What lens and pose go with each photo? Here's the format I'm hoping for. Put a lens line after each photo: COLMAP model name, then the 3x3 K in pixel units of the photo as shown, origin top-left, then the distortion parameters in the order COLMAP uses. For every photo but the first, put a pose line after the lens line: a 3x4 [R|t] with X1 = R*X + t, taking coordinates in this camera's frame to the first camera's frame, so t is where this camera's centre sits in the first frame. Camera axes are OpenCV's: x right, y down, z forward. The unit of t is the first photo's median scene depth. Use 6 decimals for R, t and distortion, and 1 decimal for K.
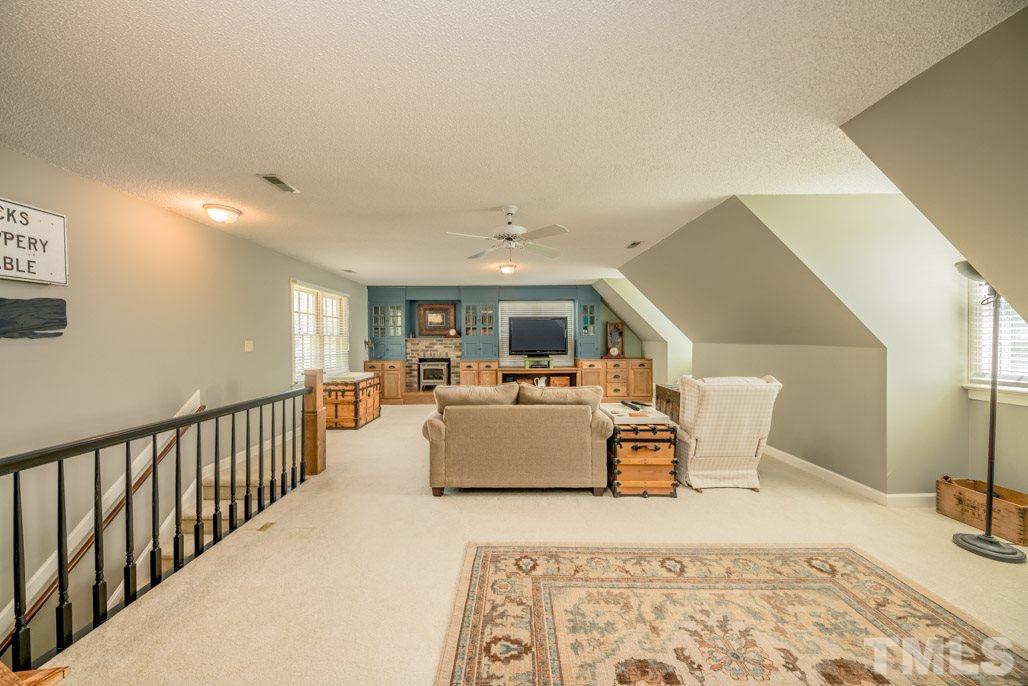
lens RADIAL K [[358.7, 0, 512.4], [0, 358.7, 340.8], [0, 0, 1]] dist [0.003040, -0.000485]
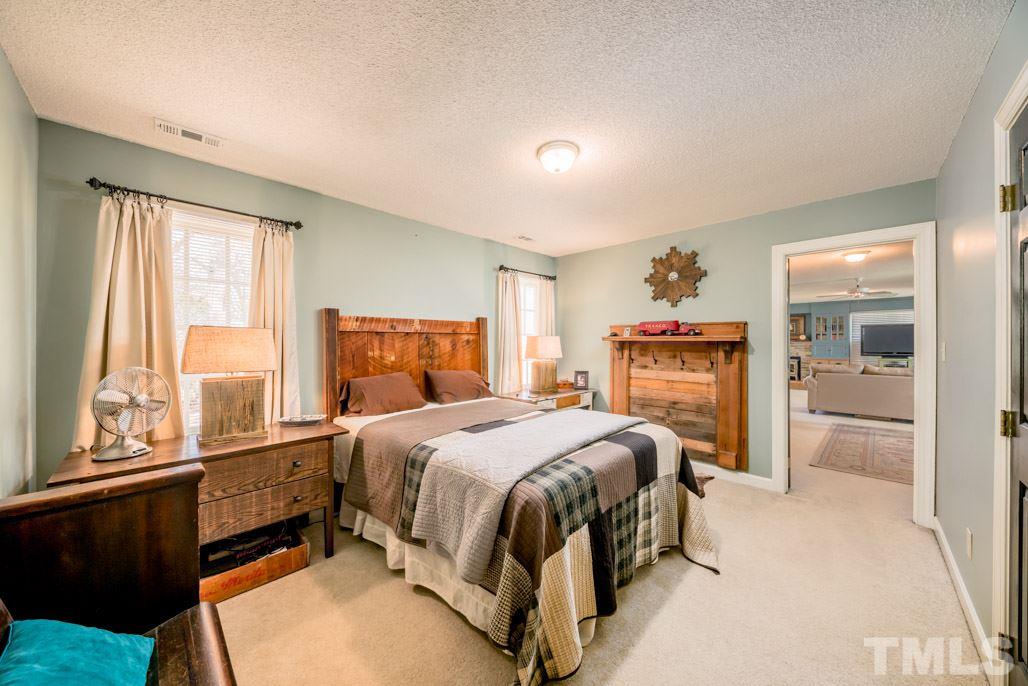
lens RADIAL K [[358.7, 0, 518.0], [0, 358.7, 341.2], [0, 0, 1]] dist [0.003040, -0.000485]
pose [[0.709899, 0.003402, -0.704295, 0.023375], [-0.010298, 0.999932, -0.005550, 0.009227], [0.704228, 0.011193, 0.709885, -0.704773]]
